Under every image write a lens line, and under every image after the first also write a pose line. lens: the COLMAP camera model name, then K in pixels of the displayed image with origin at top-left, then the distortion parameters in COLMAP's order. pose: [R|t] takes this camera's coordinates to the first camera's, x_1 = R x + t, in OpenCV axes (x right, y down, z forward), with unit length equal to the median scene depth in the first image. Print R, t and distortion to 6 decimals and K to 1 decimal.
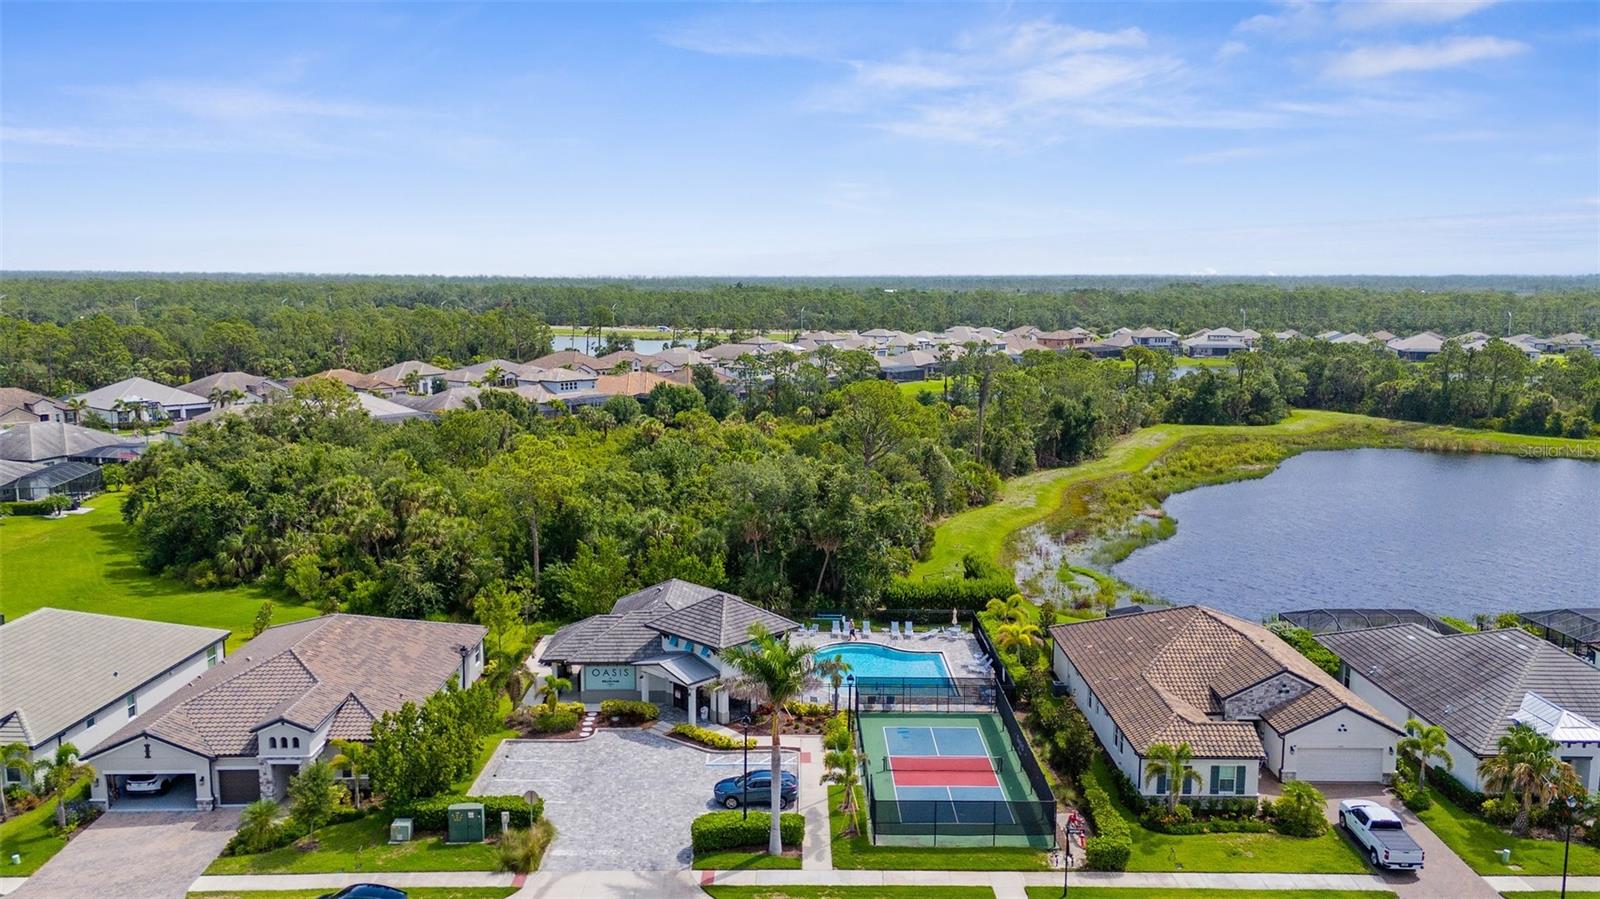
lens RADIAL K [[1204.8, 0, 805.7], [0, 1204.8, 443.3], [0, 0, 1]] dist [0.062726, -0.031390]
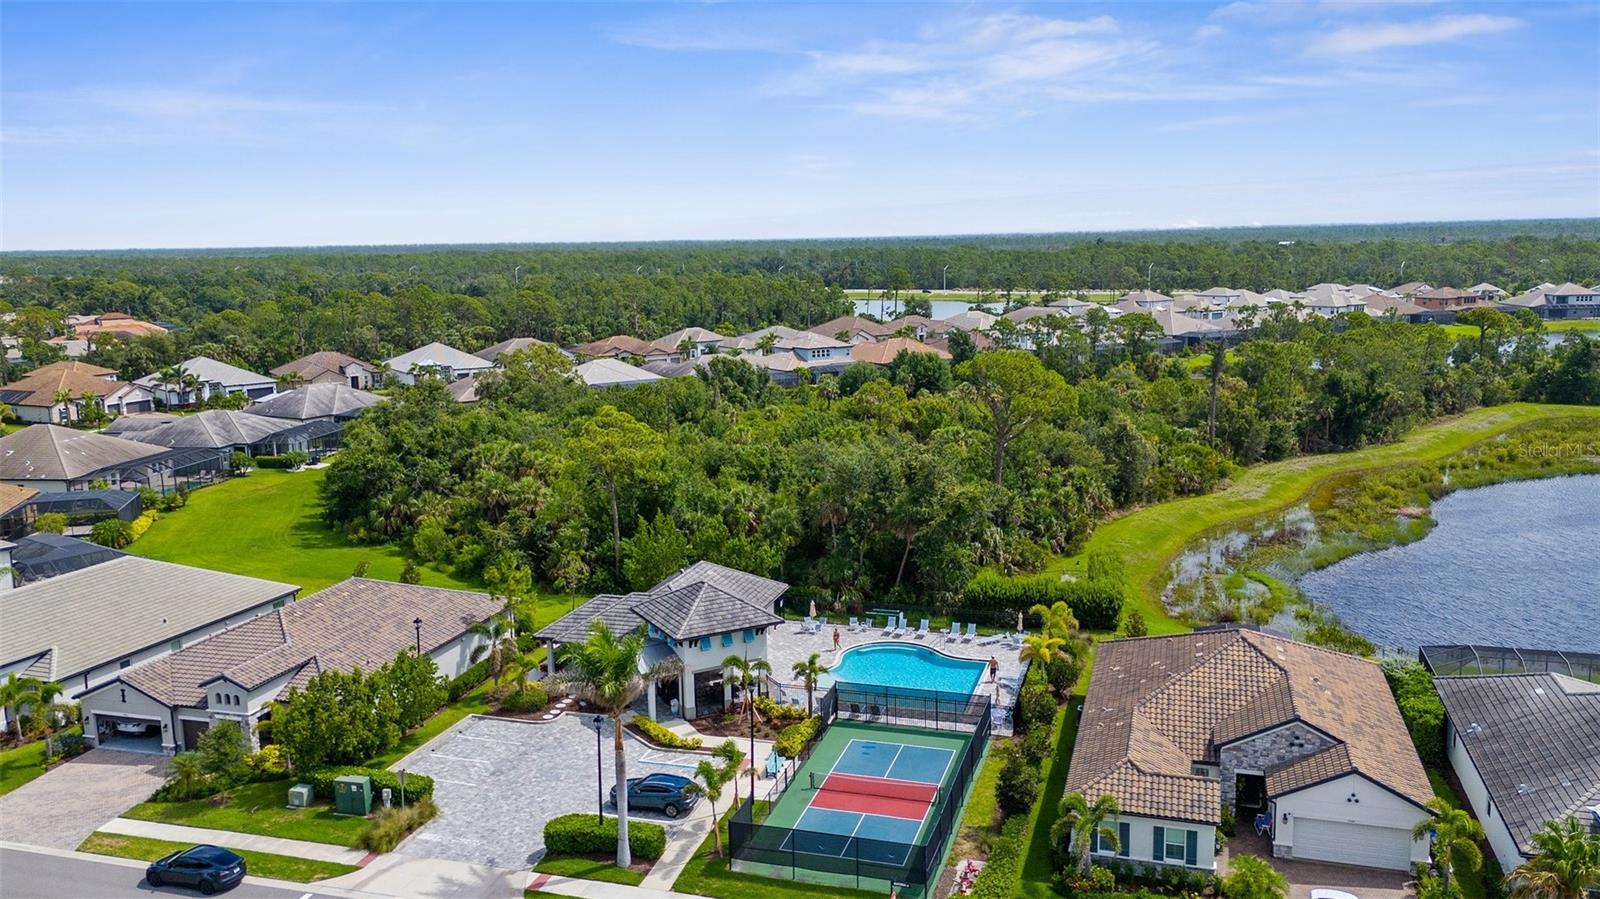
lens RADIAL K [[1261.6, 0, 800.0], [0, 1261.6, 449.5], [0, 0, 1]] dist [0.057067, -0.009518]
pose [[0.953217, 0.028966, -0.300895, 0.263524], [-0.019811, 0.999245, 0.033432, -0.009940], [0.301636, -0.025907, 0.953071, 0.084112]]
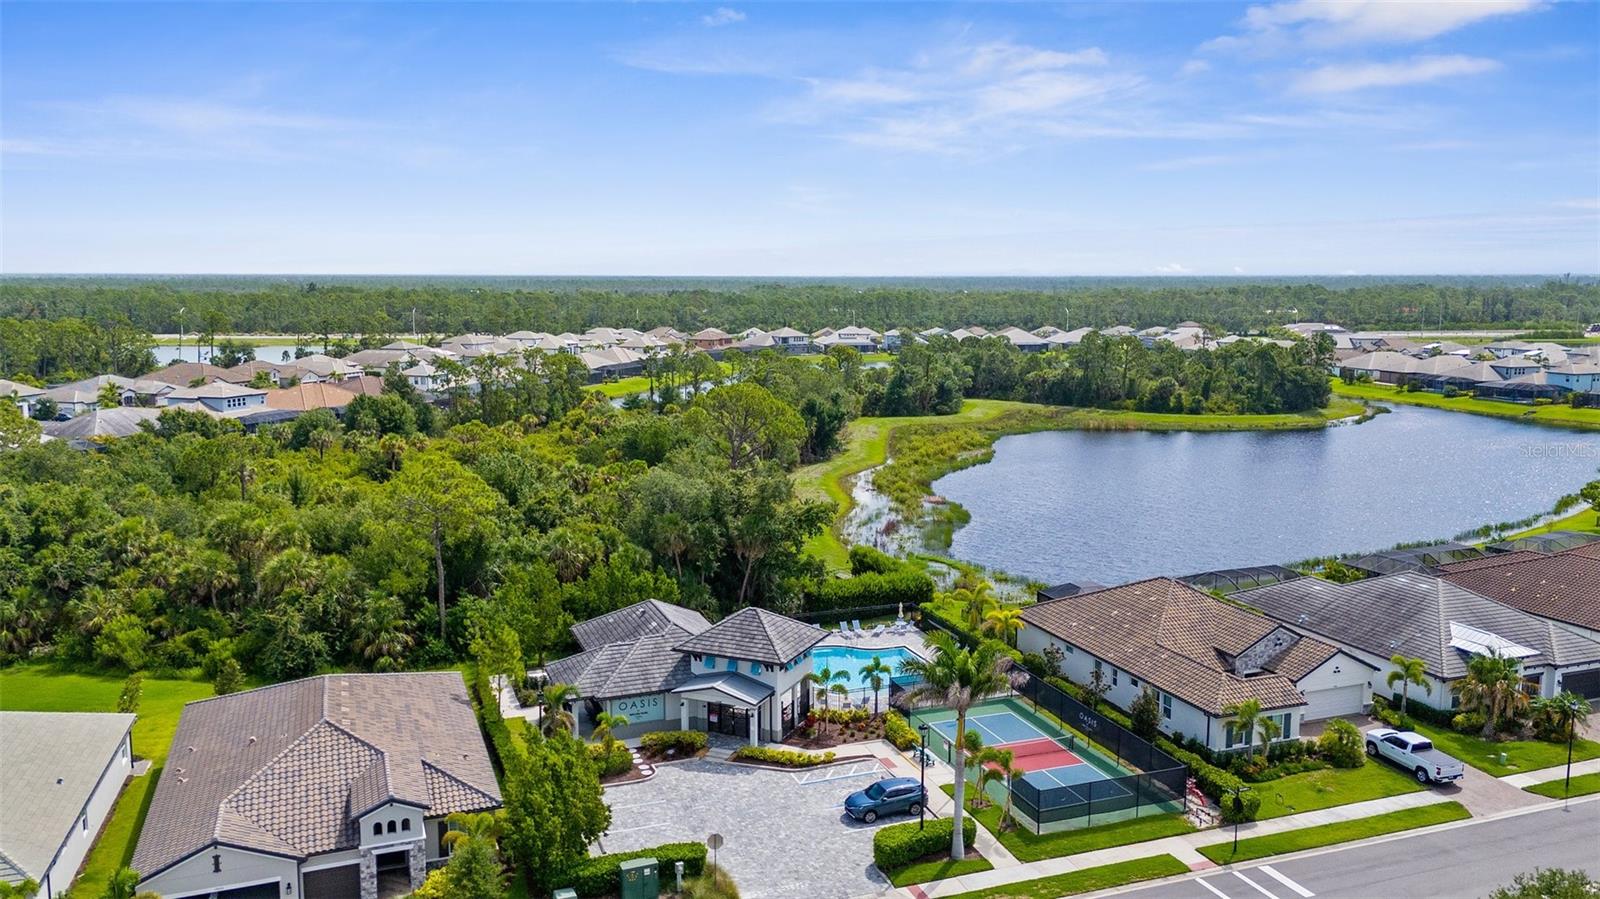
lens RADIAL K [[1204.8, 0, 805.7], [0, 1204.8, 443.3], [0, 0, 1]] dist [0.062726, -0.031390]
pose [[0.937787, -0.050079, 0.343580, -0.319536], [0.050414, 0.998697, 0.007964, -0.011148], [-0.343531, 0.009853, 0.939090, 0.070437]]
